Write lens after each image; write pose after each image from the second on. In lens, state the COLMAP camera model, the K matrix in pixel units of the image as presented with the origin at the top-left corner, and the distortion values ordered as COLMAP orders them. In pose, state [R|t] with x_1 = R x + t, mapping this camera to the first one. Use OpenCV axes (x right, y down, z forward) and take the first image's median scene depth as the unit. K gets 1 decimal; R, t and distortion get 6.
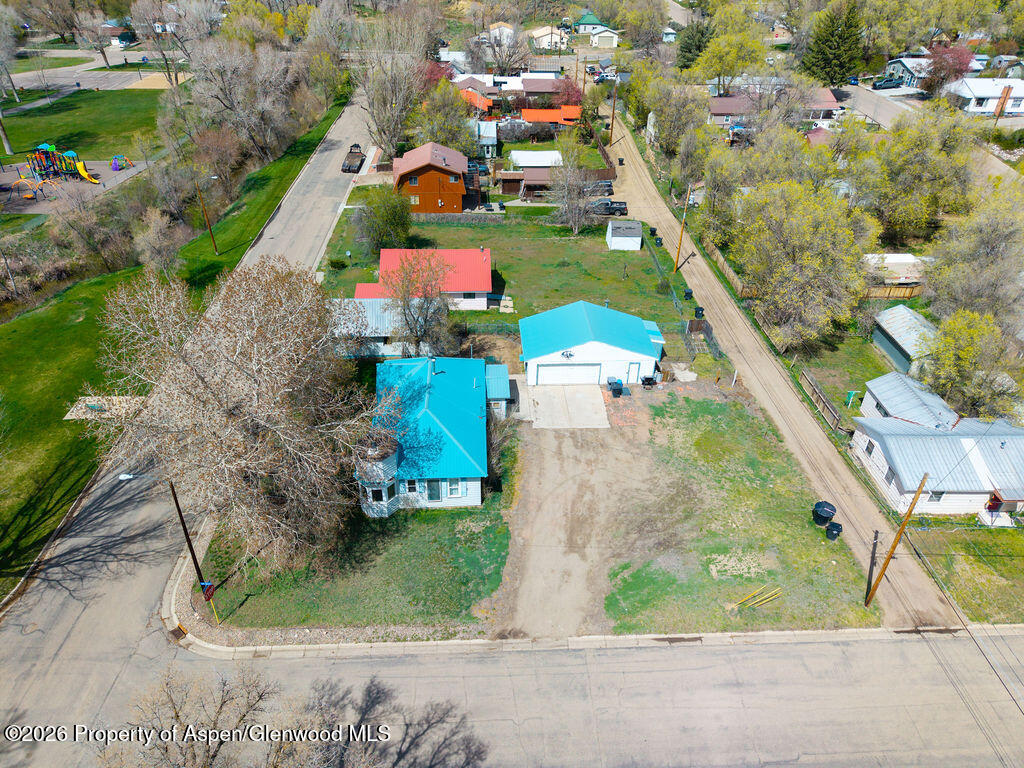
lens RADIAL K [[686.0, 0, 509.0], [0, 686.0, 381.9], [0, 0, 1]] dist [0.004016, -0.002441]
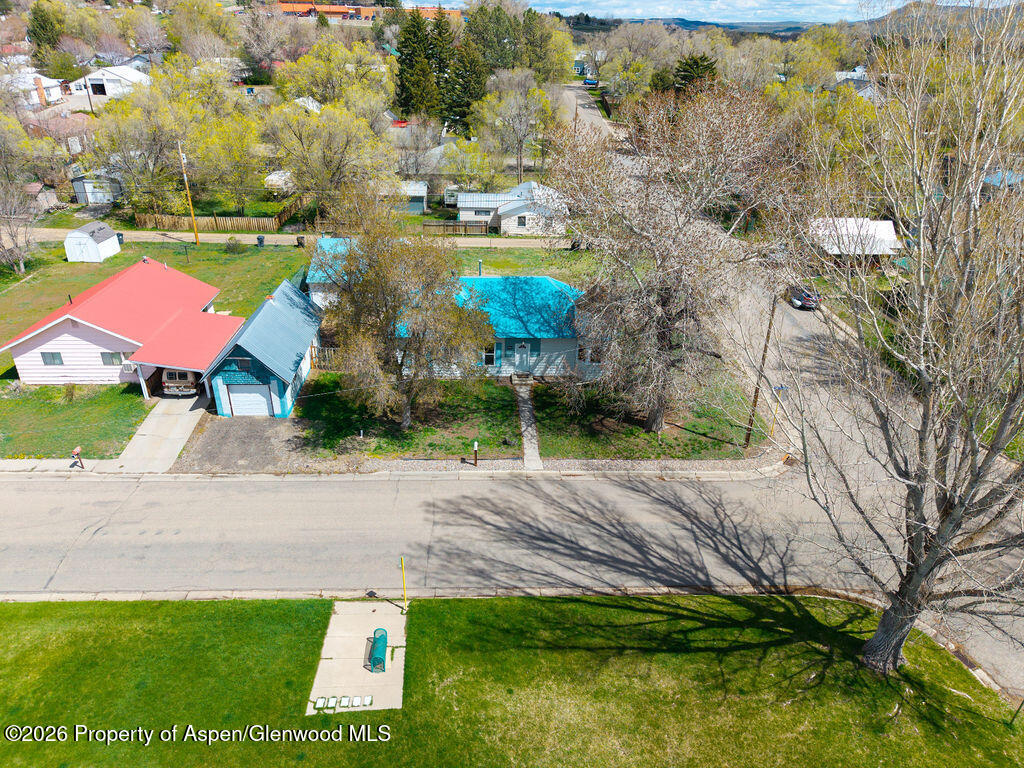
lens RADIAL K [[686.0, 0, 509.0], [0, 686.0, 381.9], [0, 0, 1]] dist [0.004016, -0.002441]
pose [[0.016780, -0.490179, 0.871460, -1.071011], [0.536980, 0.739639, 0.405693, -0.276394], [-0.843428, 0.461149, 0.275628, 0.837558]]
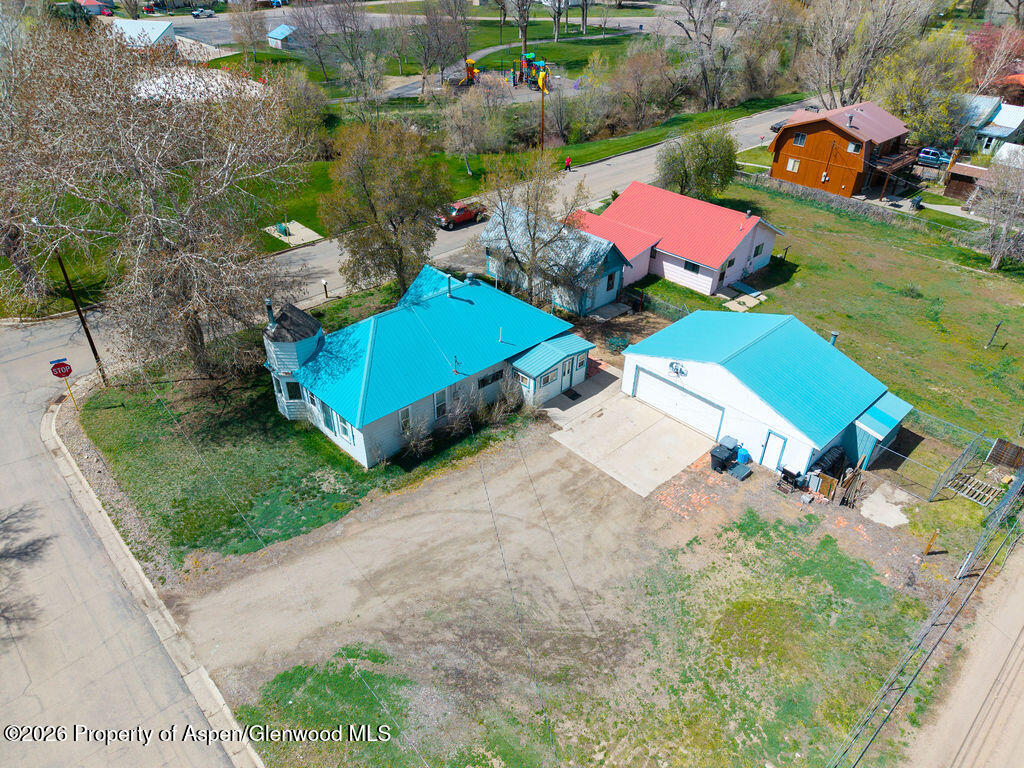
lens RADIAL K [[686.0, 0, 509.0], [0, 686.0, 381.9], [0, 0, 1]] dist [0.004016, -0.002441]
pose [[0.647344, 0.418324, -0.637143, 0.477052], [-0.421059, 0.893068, 0.158554, -0.078540], [0.635339, 0.165636, 0.754261, 0.534811]]
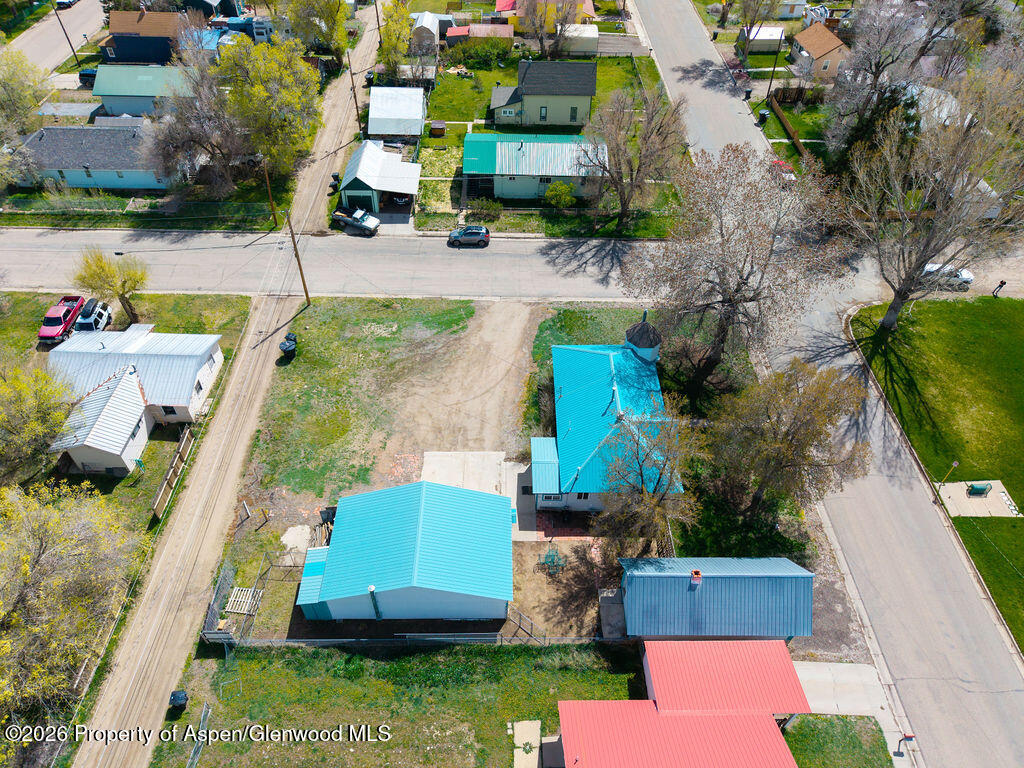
lens RADIAL K [[686.0, 0, 509.0], [0, 686.0, 381.9], [0, 0, 1]] dist [0.004016, -0.002441]
pose [[-0.998176, -0.060305, 0.002955, 0.038205], [-0.008852, 0.194581, 0.980847, -1.042988], [-0.059725, 0.979031, -0.194760, 1.261471]]
